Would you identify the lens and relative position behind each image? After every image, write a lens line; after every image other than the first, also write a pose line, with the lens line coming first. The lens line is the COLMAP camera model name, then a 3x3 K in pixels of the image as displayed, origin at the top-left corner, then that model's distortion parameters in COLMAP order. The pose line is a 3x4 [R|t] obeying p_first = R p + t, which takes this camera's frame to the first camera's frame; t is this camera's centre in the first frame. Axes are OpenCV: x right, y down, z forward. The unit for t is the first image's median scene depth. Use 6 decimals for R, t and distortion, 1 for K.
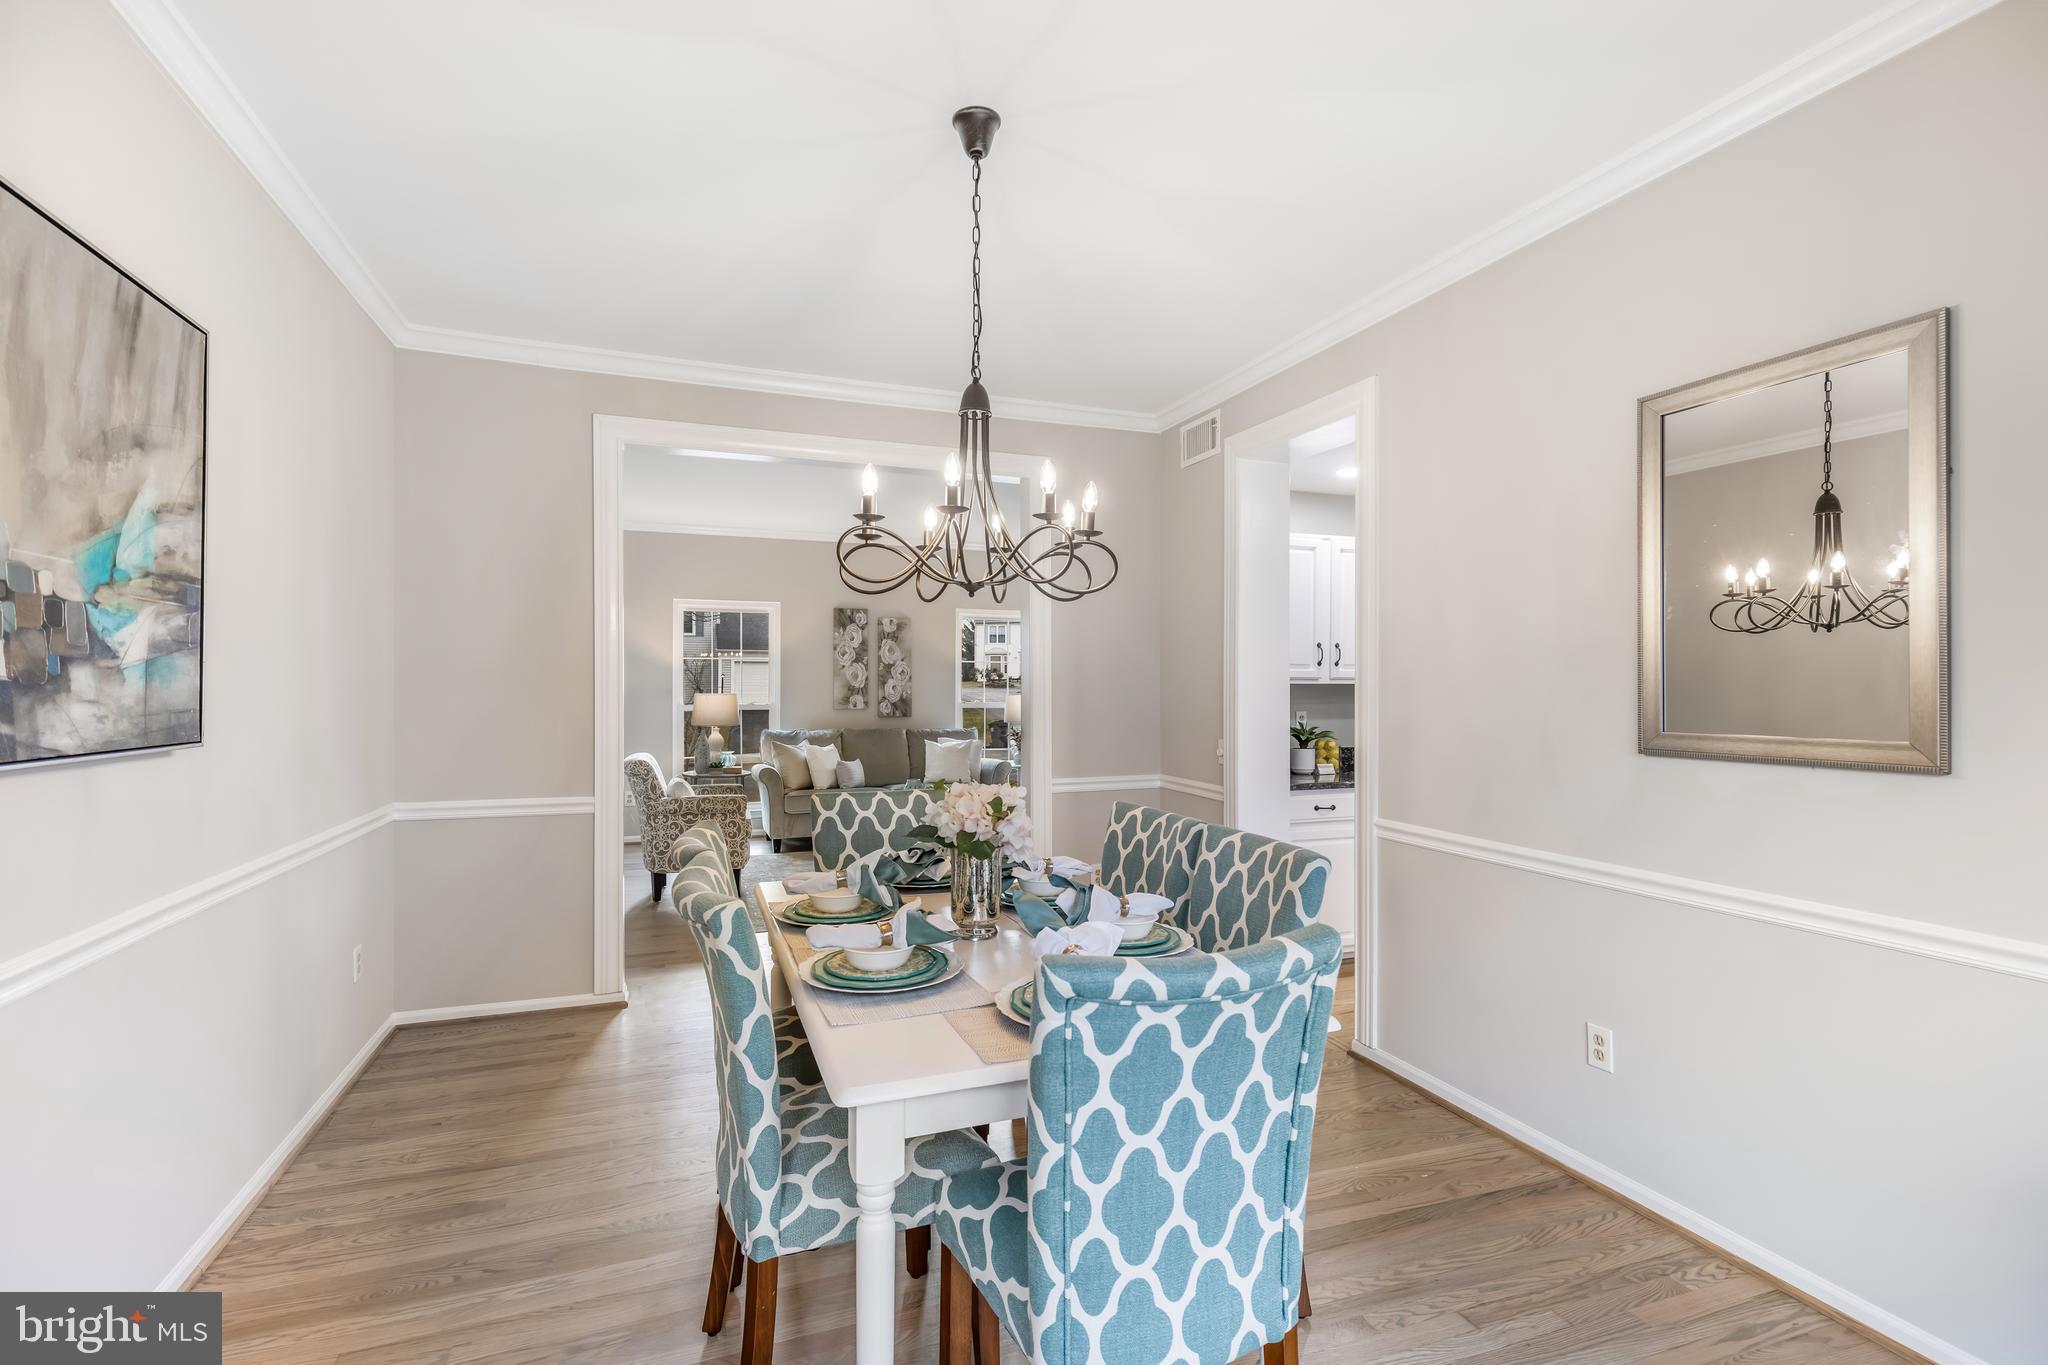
lens RADIAL K [[926.6, 0, 1024.0], [0, 926.6, 682.5], [0, 0, 1]] dist [-0.001833, -0.000199]
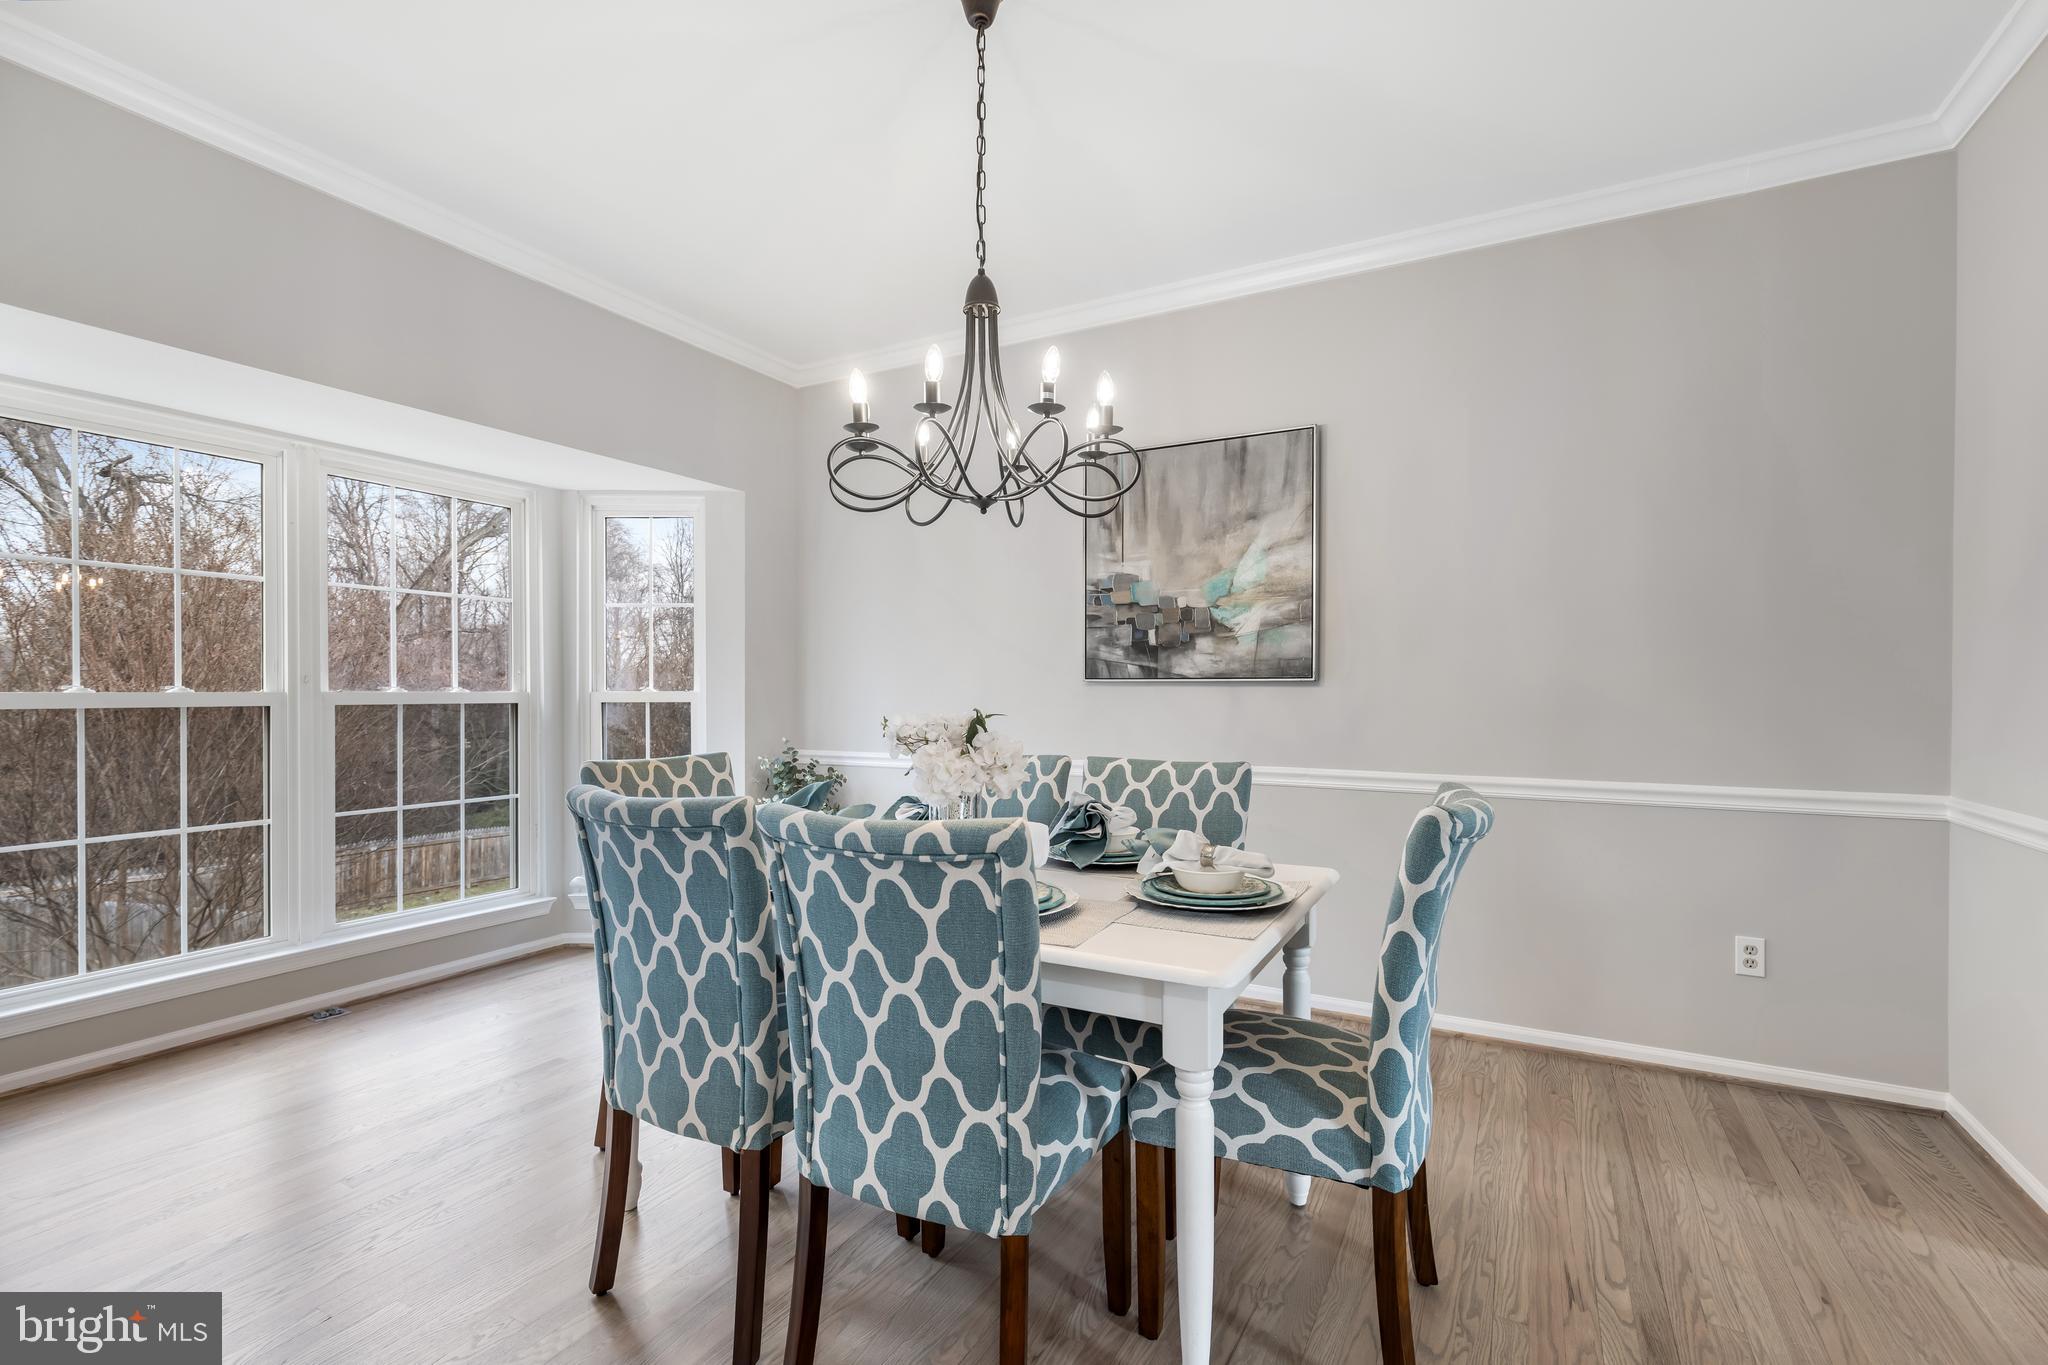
lens RADIAL K [[926.6, 0, 1024.0], [0, 926.6, 682.5], [0, 0, 1]] dist [-0.001833, -0.000199]
pose [[-0.760587, -0.009006, -0.649174, 0.616757], [0.001152, 0.999884, -0.015220, 0.106862], [0.649235, -0.012324, -0.760488, 2.117744]]
